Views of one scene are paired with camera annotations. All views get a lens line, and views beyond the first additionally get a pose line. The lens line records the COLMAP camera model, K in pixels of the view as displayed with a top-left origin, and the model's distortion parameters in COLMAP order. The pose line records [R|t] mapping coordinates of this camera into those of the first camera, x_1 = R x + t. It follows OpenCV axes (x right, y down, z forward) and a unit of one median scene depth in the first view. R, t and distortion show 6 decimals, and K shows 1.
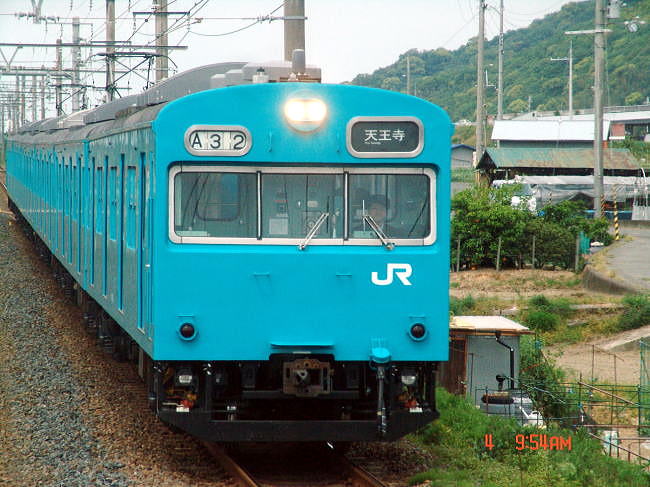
lens RADIAL K [[3738.9, 0, 324.9], [0, 3738.9, 239.1], [0, 0, 1]] dist [4.564456, 0.000000]
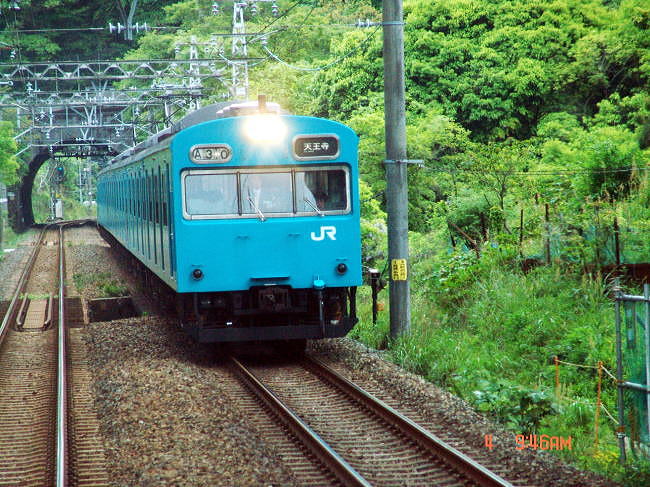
lens RADIAL K [[3738.9, 0, 325.7], [0, 3738.9, 247.7], [0, 0, 1]] dist [4.564456, 0.000000]
pose [[0.998909, -0.040731, -0.022831, 0.054791], [0.040720, 0.999170, -0.000929, 0.017042], [0.022850, -0.000001, 0.999739, -0.594718]]
